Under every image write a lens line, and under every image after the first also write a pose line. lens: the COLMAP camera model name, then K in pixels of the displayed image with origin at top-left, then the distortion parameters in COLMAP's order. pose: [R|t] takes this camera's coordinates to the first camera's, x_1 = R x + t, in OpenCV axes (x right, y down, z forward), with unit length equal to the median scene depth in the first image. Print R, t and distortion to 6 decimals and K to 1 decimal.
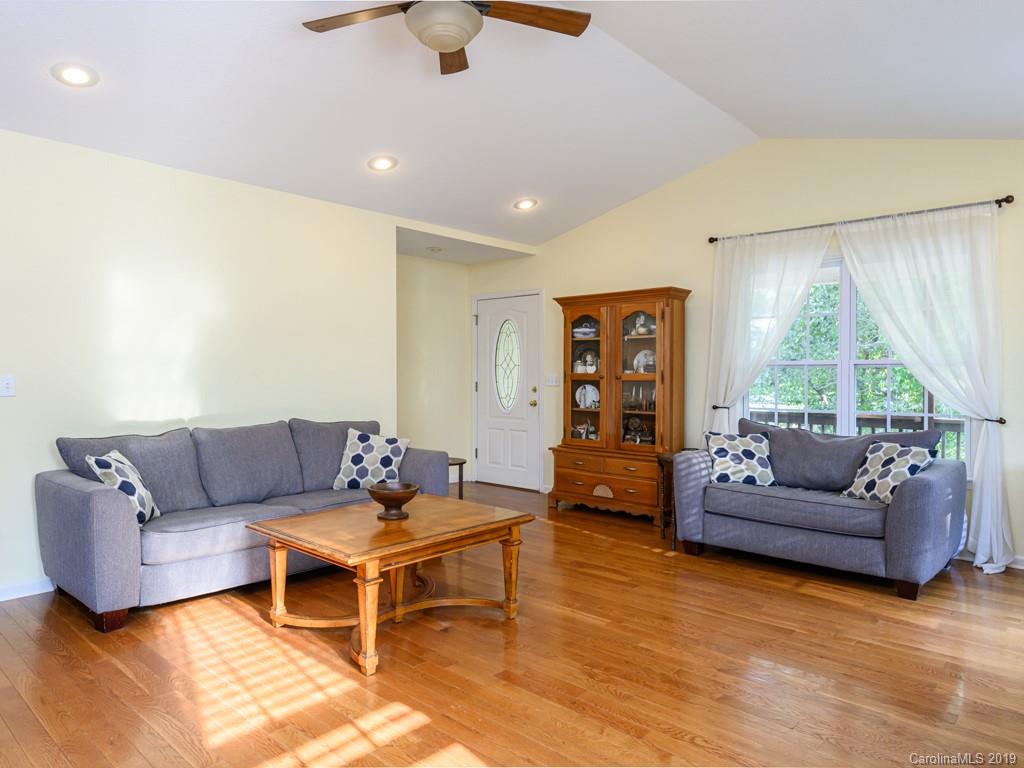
lens RADIAL K [[665.4, 0, 512.0], [0, 665.4, 384.0], [0, 0, 1]] dist [0.000953, -0.000309]
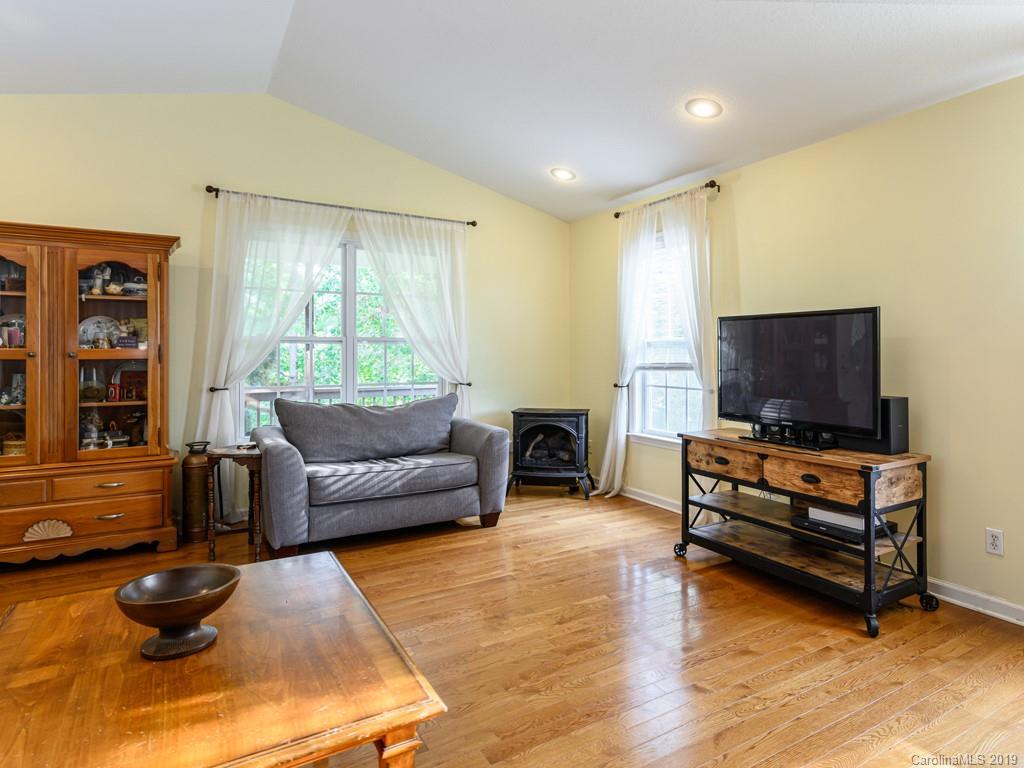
lens RADIAL K [[605.7, 0, 565.8], [0, 605.7, 357.2], [0, 0, 1]] dist [0.003294, 0.001871]
pose [[0.256600, -0.008204, 0.966483, -0.304751], [0.017086, 0.999846, 0.003951, -0.001296], [-0.966367, 0.015499, 0.256701, 0.357415]]
